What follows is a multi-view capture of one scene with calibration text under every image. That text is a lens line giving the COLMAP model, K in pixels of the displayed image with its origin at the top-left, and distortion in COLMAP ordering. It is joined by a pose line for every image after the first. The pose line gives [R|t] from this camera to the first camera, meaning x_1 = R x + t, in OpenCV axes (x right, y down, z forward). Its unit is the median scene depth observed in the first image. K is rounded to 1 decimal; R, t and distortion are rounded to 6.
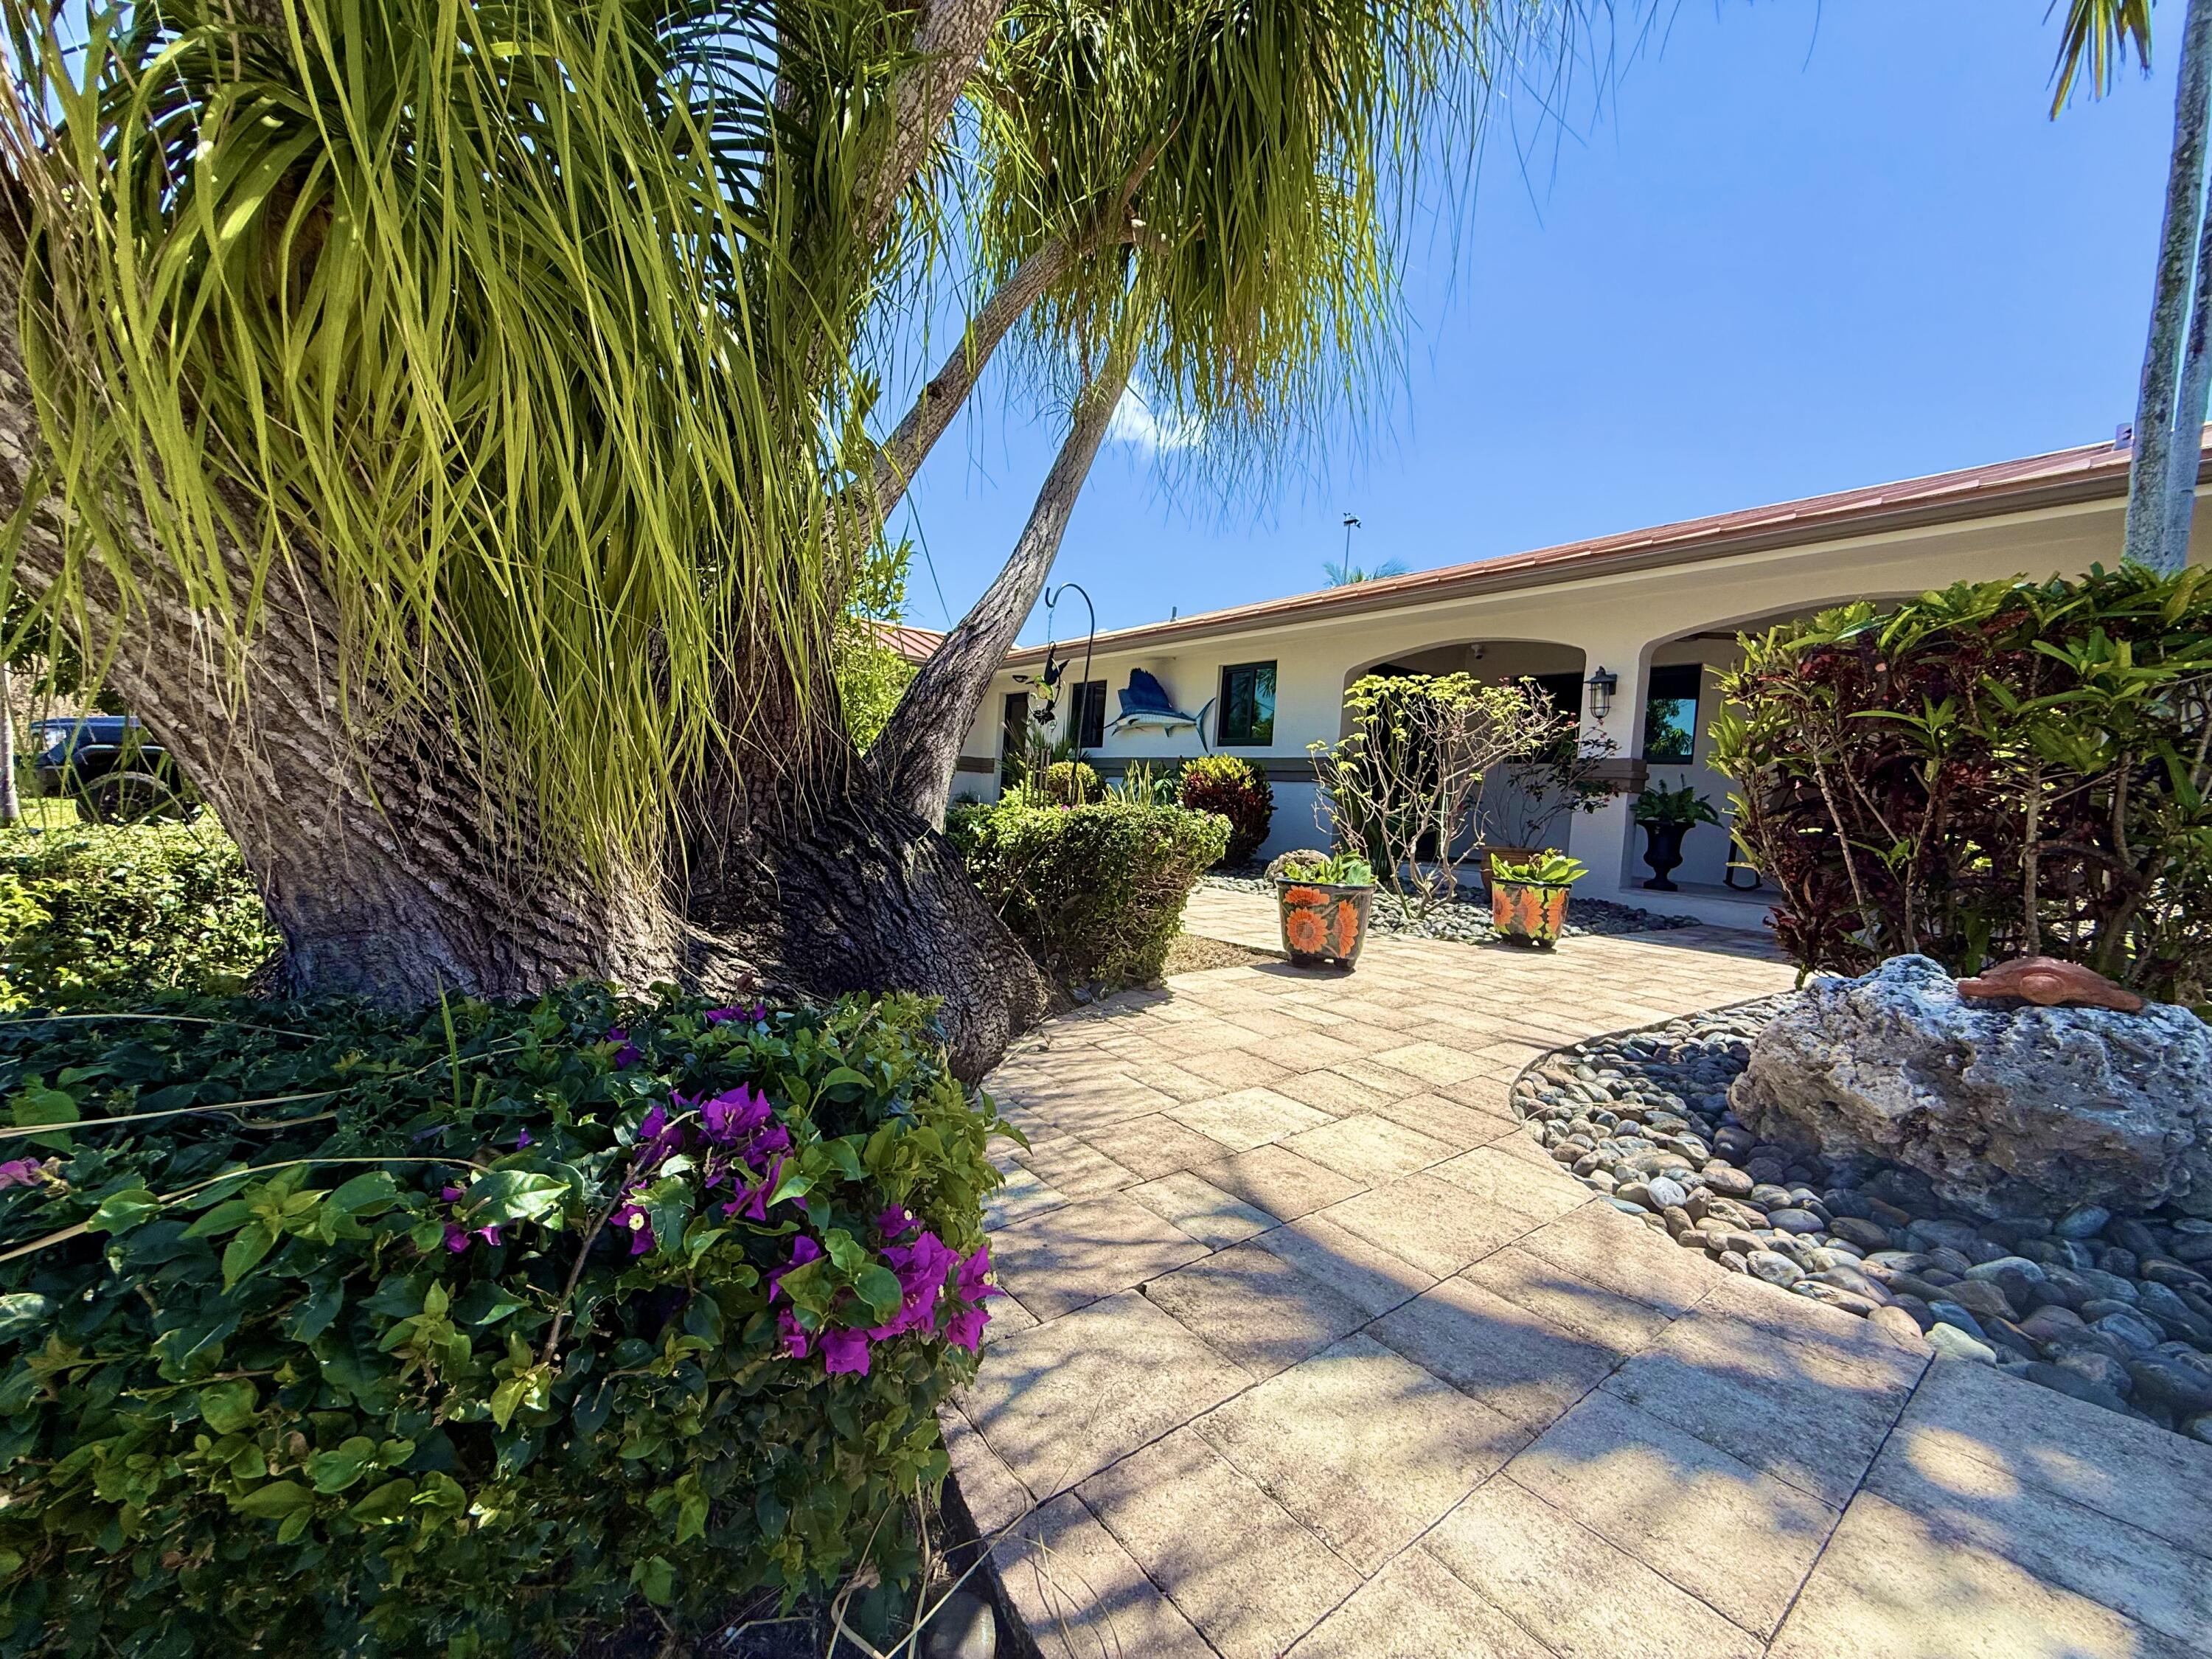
lens RADIAL K [[885.7, 0, 1108.2], [0, 885.7, 834.9], [0, 0, 1]] dist [0.000516, 0.000011]
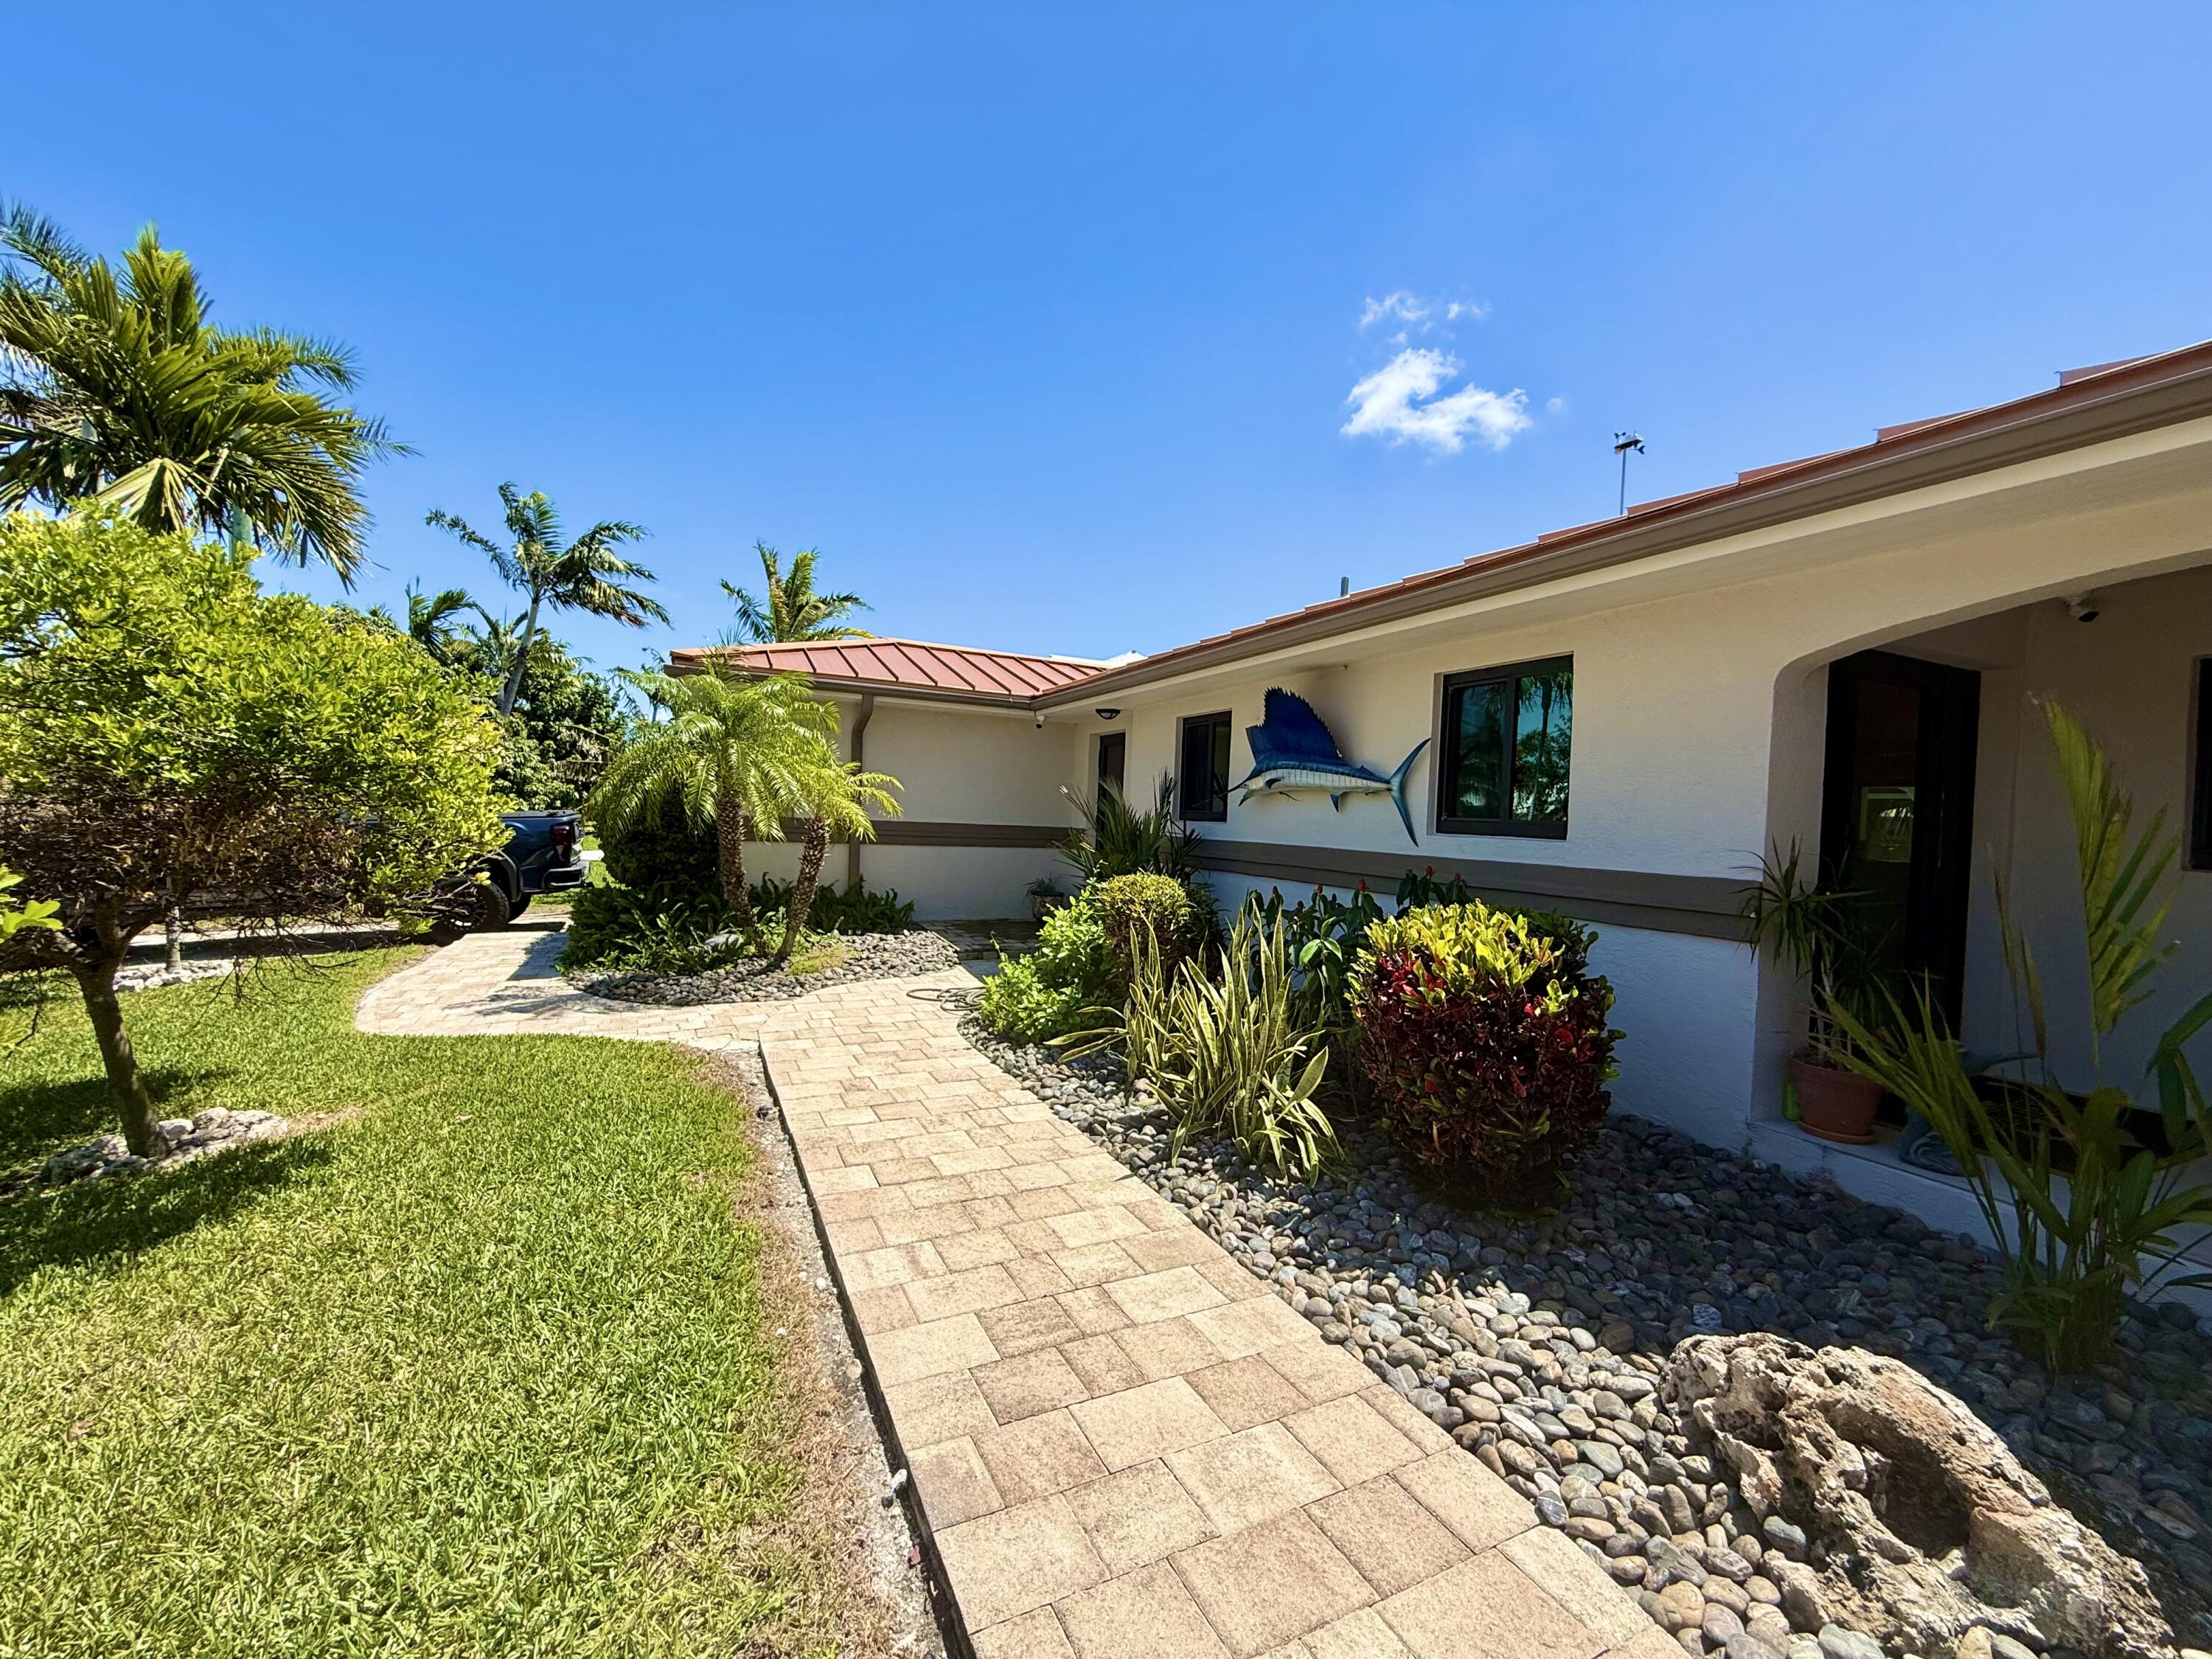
lens RADIAL K [[885.7, 0, 1104.4], [0, 885.7, 837.7], [0, 0, 1]] dist [0.000516, 0.000011]
pose [[0.977663, -0.025257, -0.208654, 0.042546], [0.020480, 0.999477, -0.025024, -0.087131], [0.209177, 0.020192, 0.977669, 0.458682]]
